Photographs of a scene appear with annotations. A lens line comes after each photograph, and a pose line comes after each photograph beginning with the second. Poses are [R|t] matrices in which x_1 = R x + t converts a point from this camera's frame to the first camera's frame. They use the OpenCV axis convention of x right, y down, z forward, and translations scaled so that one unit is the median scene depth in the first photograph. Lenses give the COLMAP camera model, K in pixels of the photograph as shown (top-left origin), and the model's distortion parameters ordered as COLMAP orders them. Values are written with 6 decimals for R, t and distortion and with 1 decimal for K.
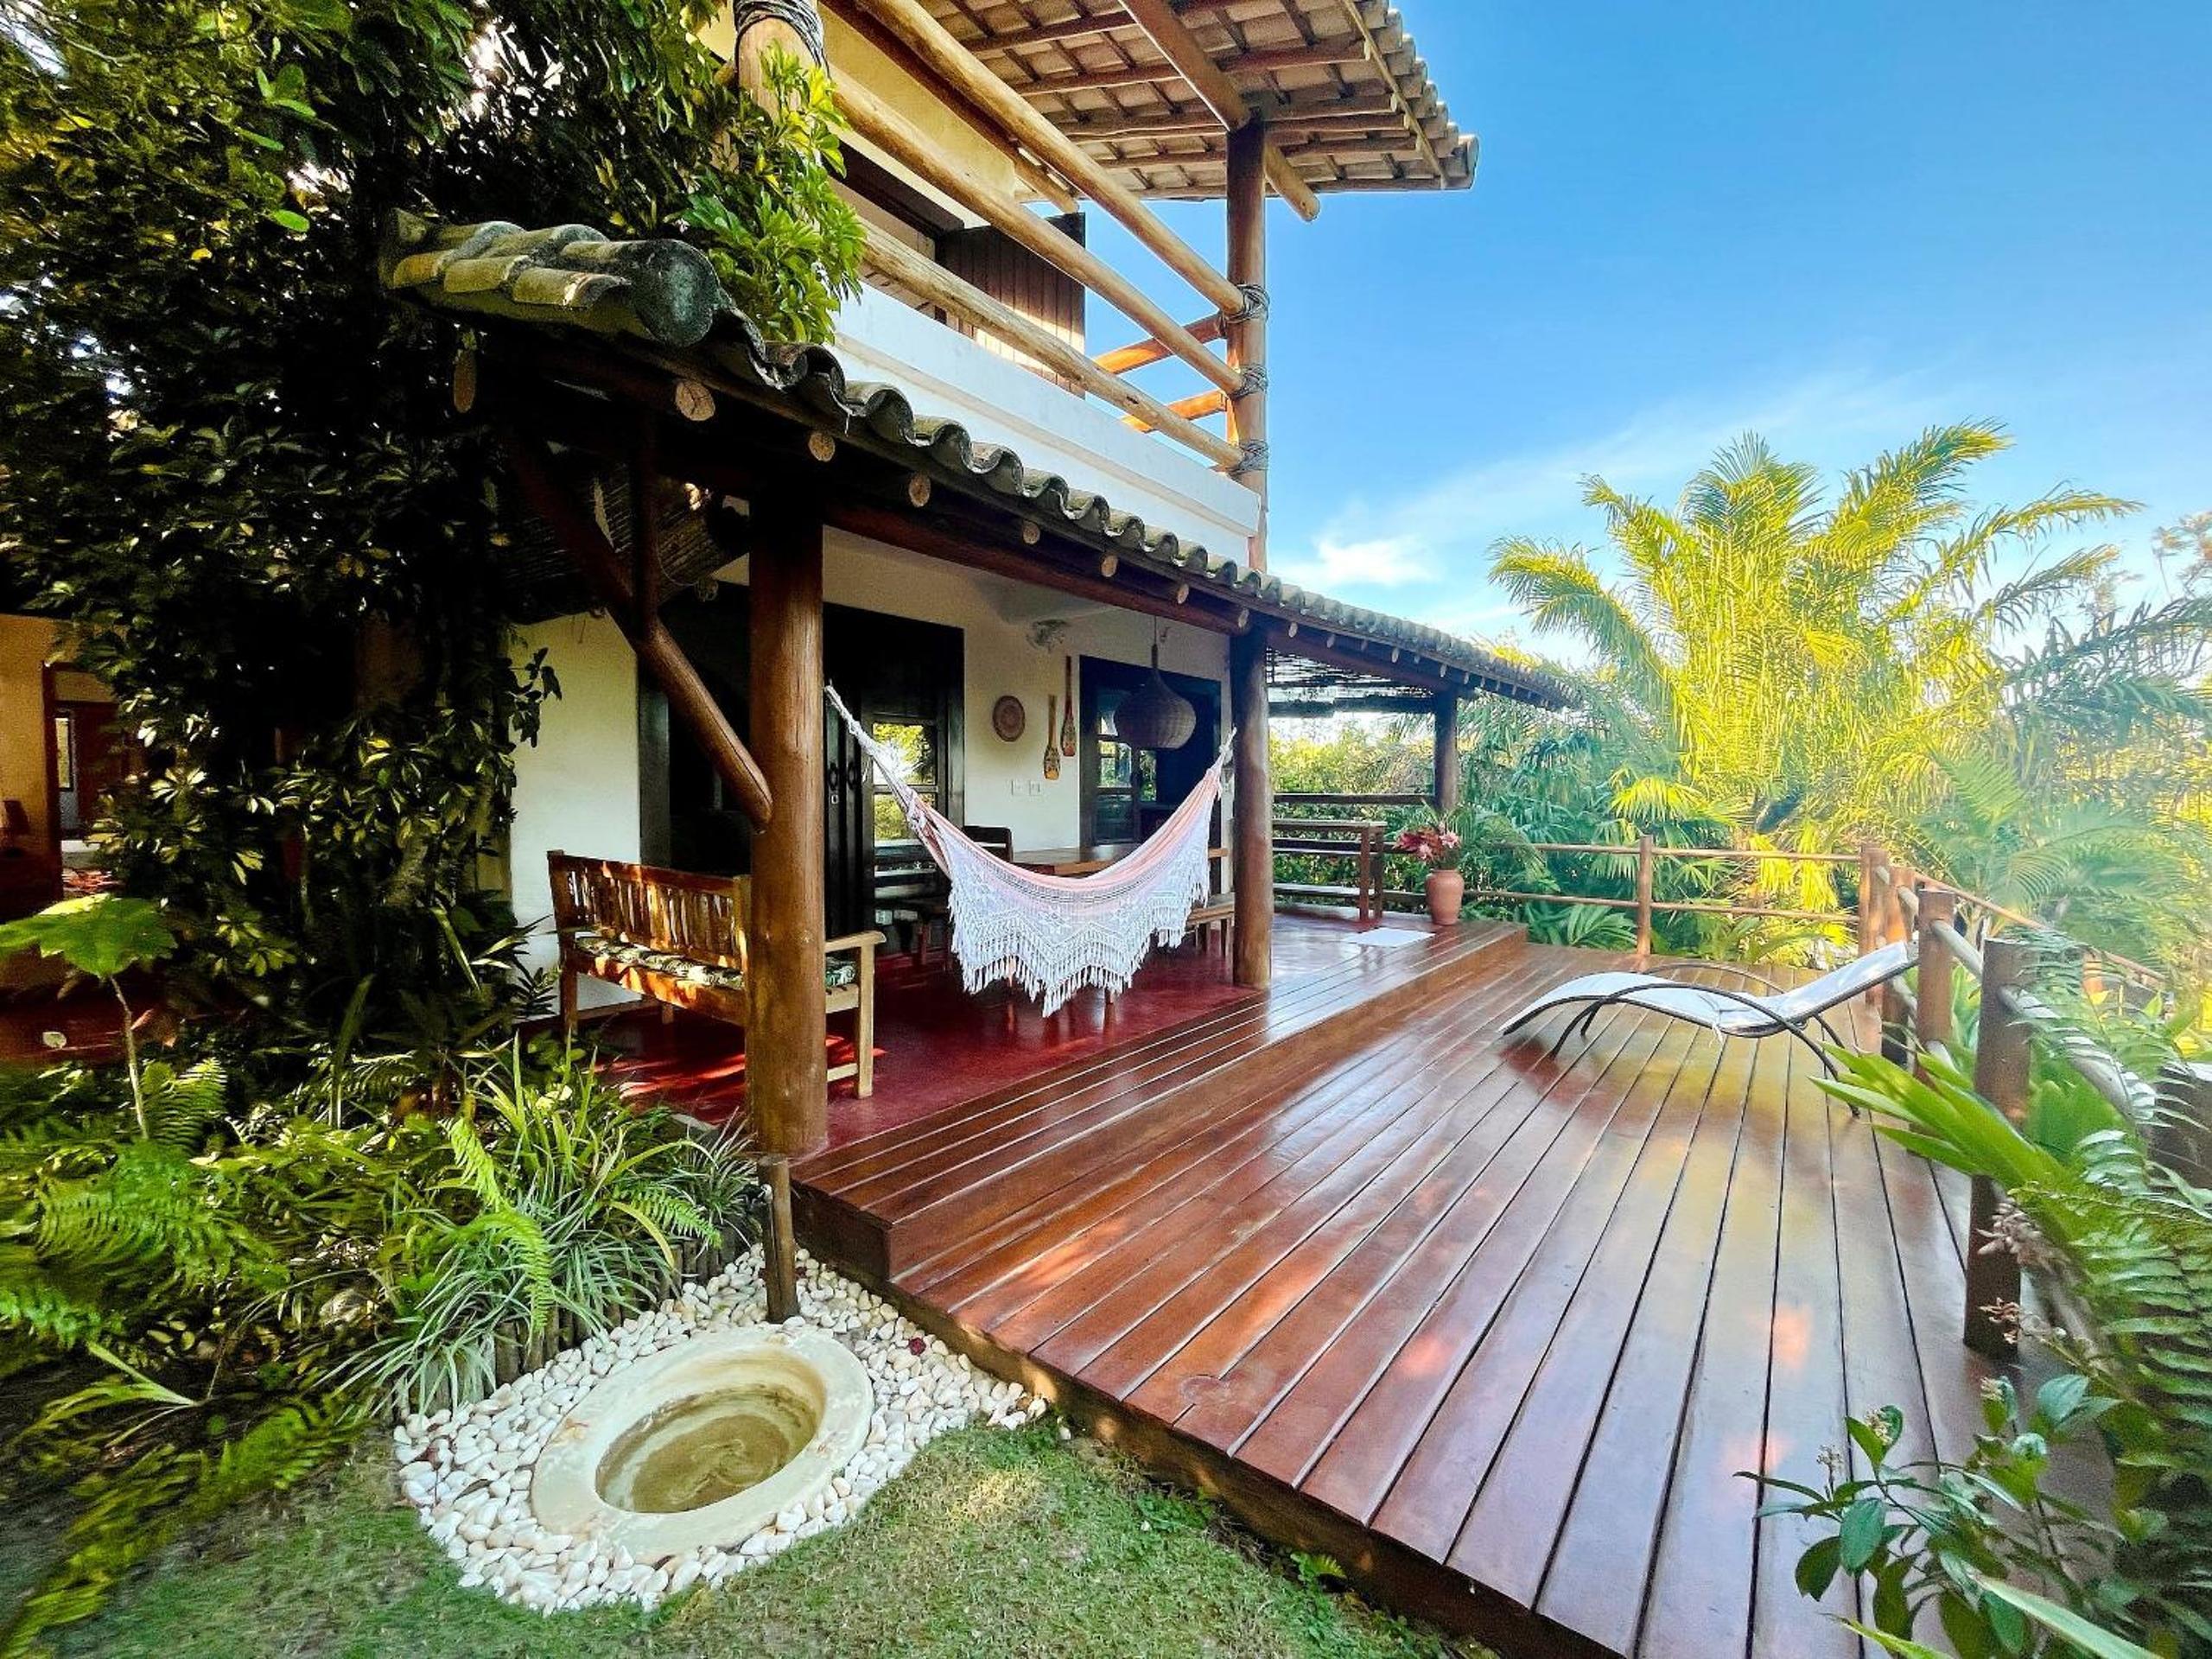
lens RADIAL K [[887.3, 0, 1106.0], [0, 887.3, 829.5], [0, 0, 1]] dist [-0.001331, -0.000315]
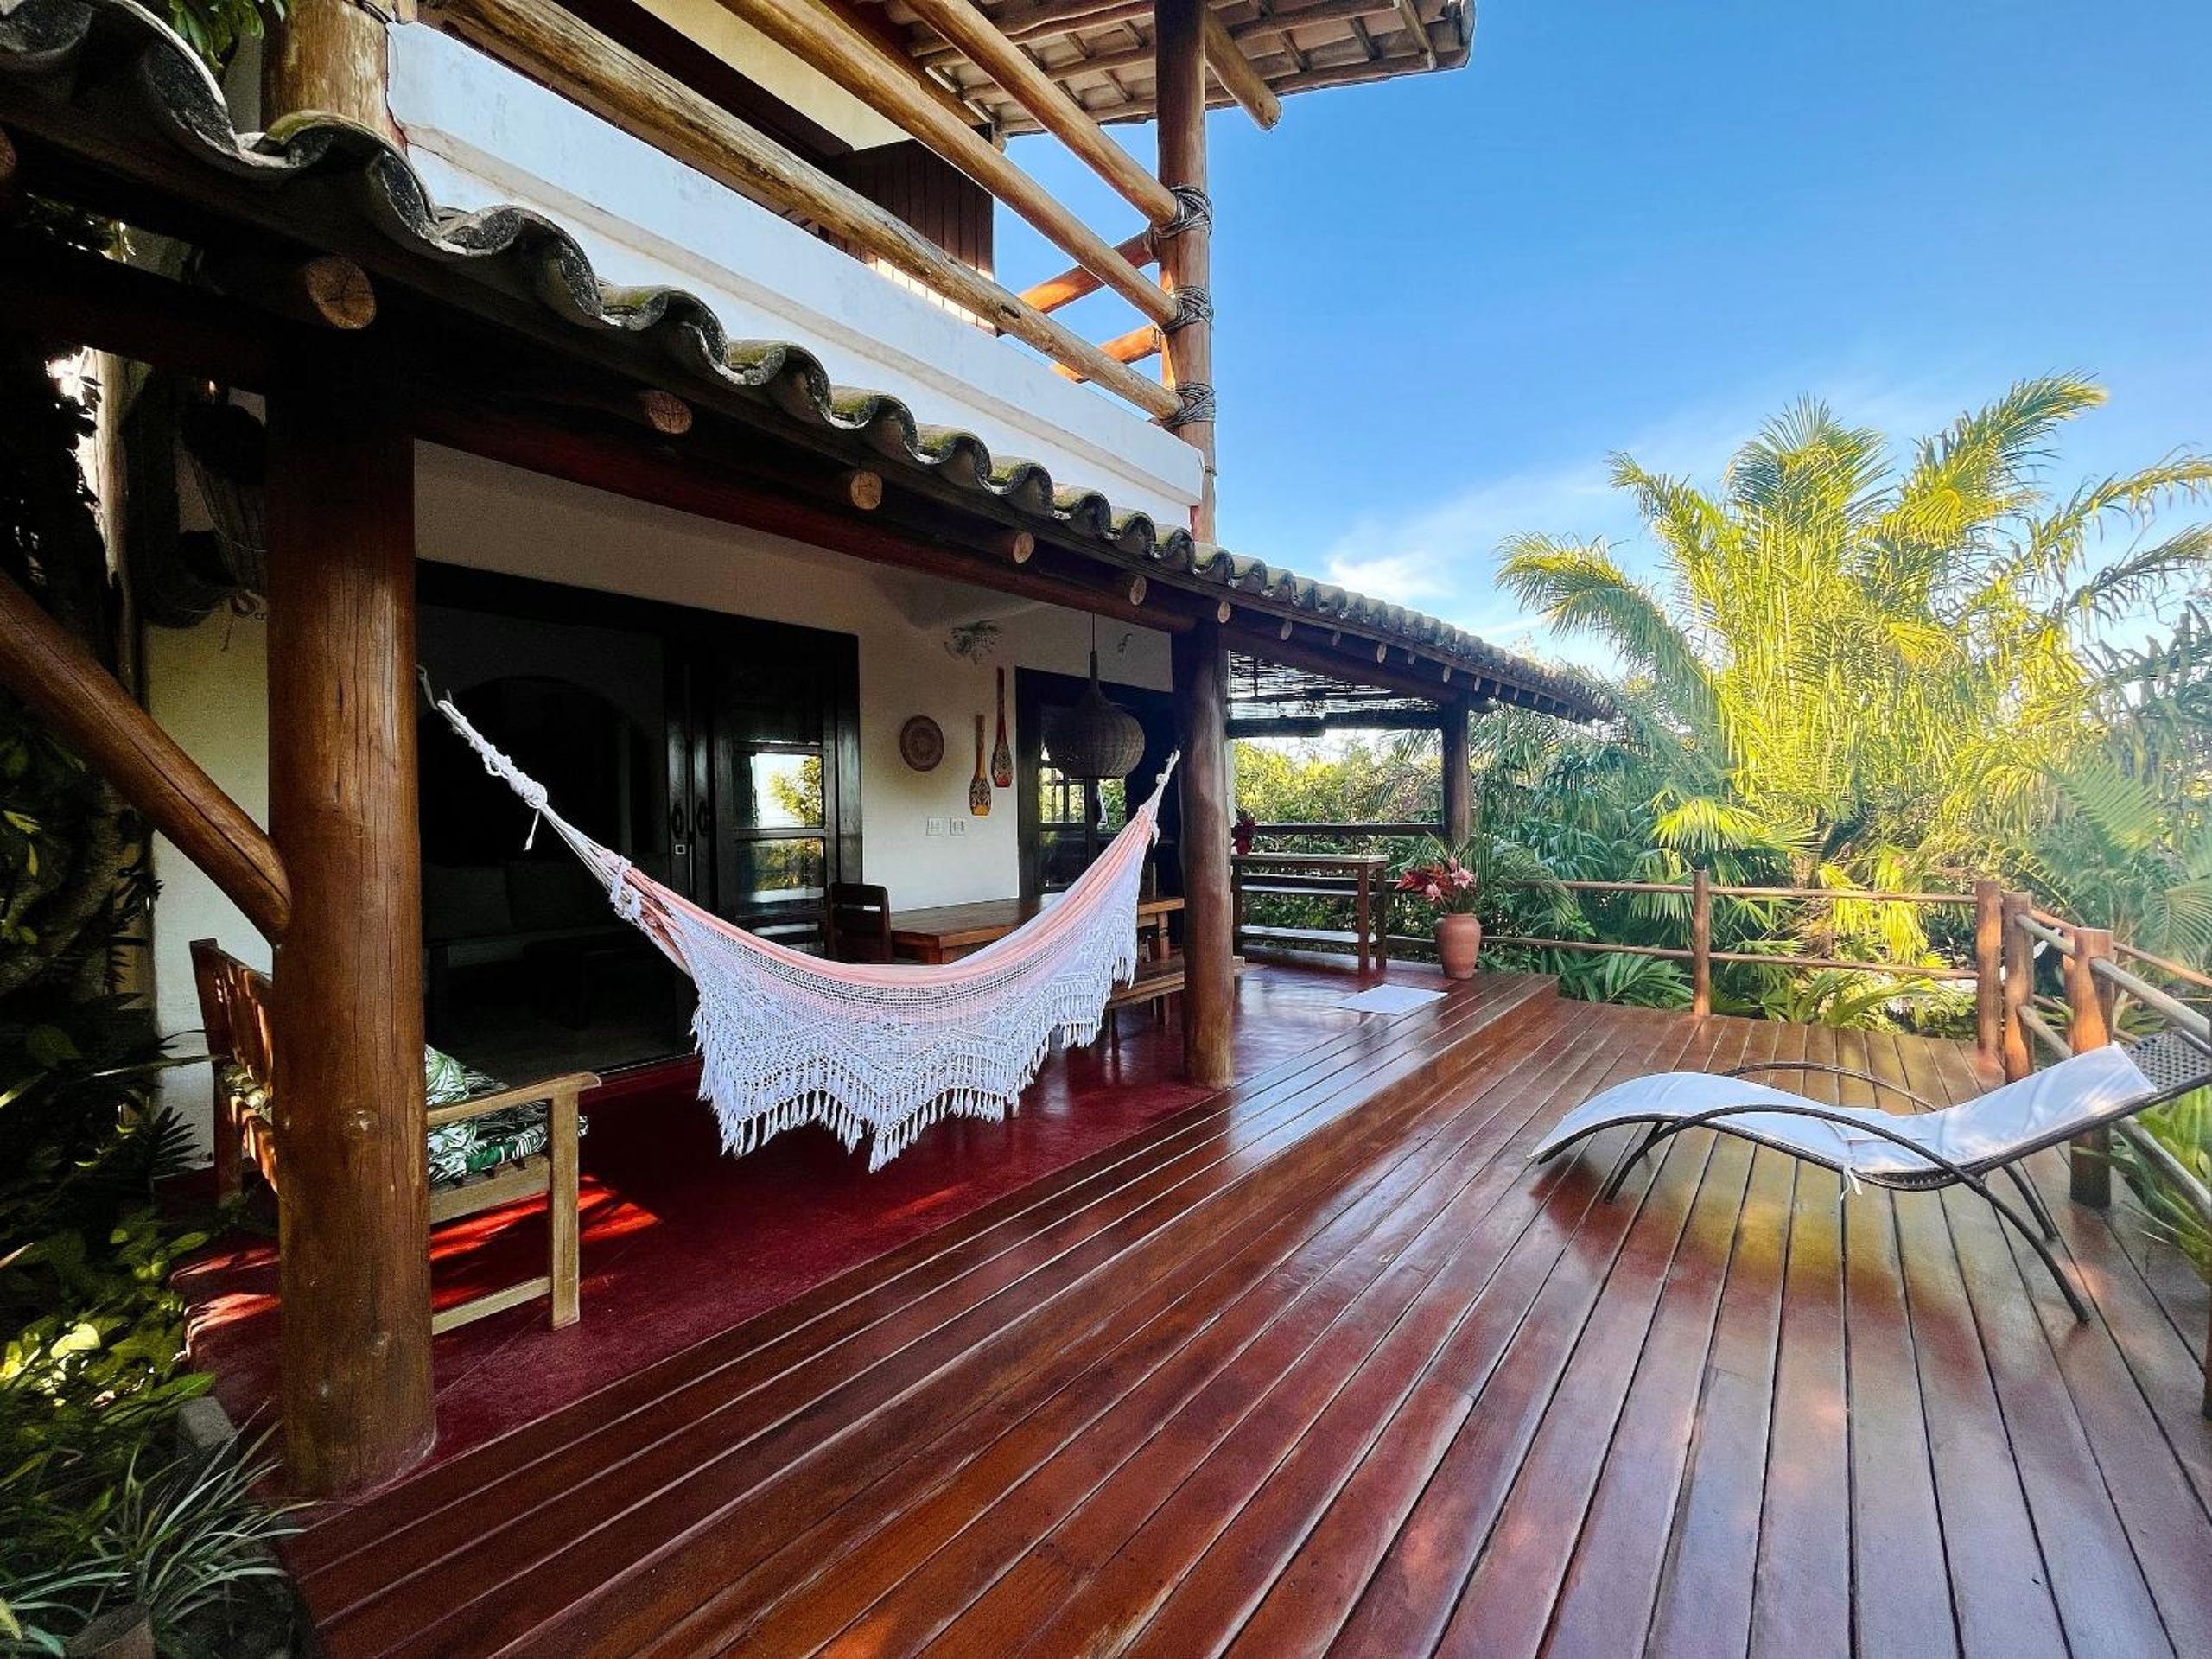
lens RADIAL K [[887.3, 0, 1106.0], [0, 887.3, 829.5], [0, 0, 1]] dist [-0.001331, -0.000315]
pose [[0.999761, -0.014964, -0.015968, 0.067604], [0.014575, 0.999601, -0.024210, -0.020396], [0.016324, 0.023971, 0.999579, 0.161988]]
